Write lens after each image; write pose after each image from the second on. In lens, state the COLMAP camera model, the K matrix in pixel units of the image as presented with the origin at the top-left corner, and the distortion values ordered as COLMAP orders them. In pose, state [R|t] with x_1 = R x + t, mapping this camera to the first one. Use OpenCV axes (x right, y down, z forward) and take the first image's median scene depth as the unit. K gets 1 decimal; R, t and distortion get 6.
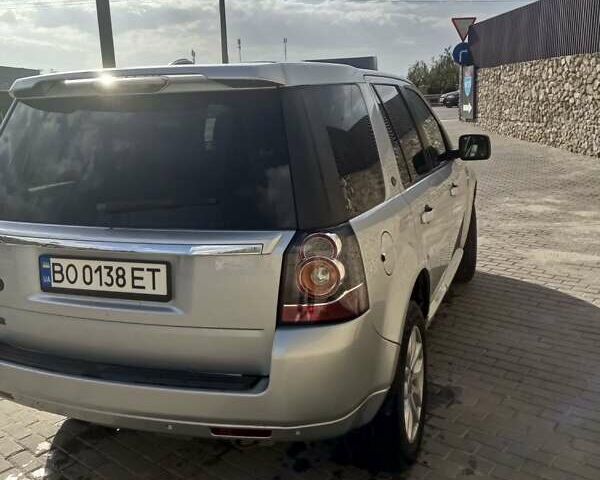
lens RADIAL K [[612.5, 0, 306.4], [0, 612.5, 240.4], [0, 0, 1]] dist [0.053634, 0.000000]
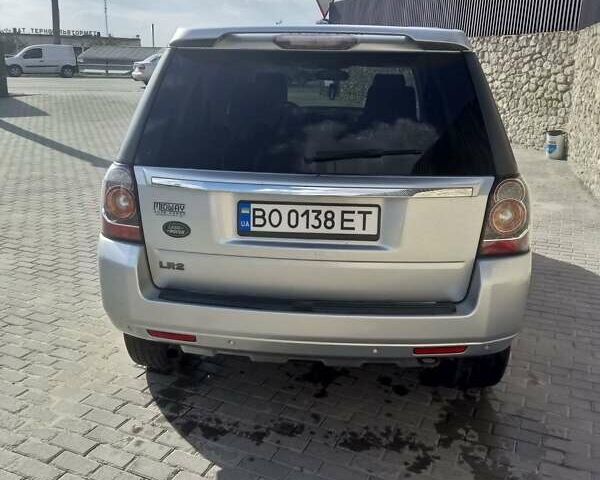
lens RADIAL K [[612.5, 0, 302.1], [0, 612.5, 243.9], [0, 0, 1]] dist [0.053634, 0.000000]
pose [[0.960929, -0.020213, 0.276055, -0.617356], [0.006170, 0.998647, 0.051641, 0.043435], [-0.276725, -0.047920, 0.959754, -0.037705]]
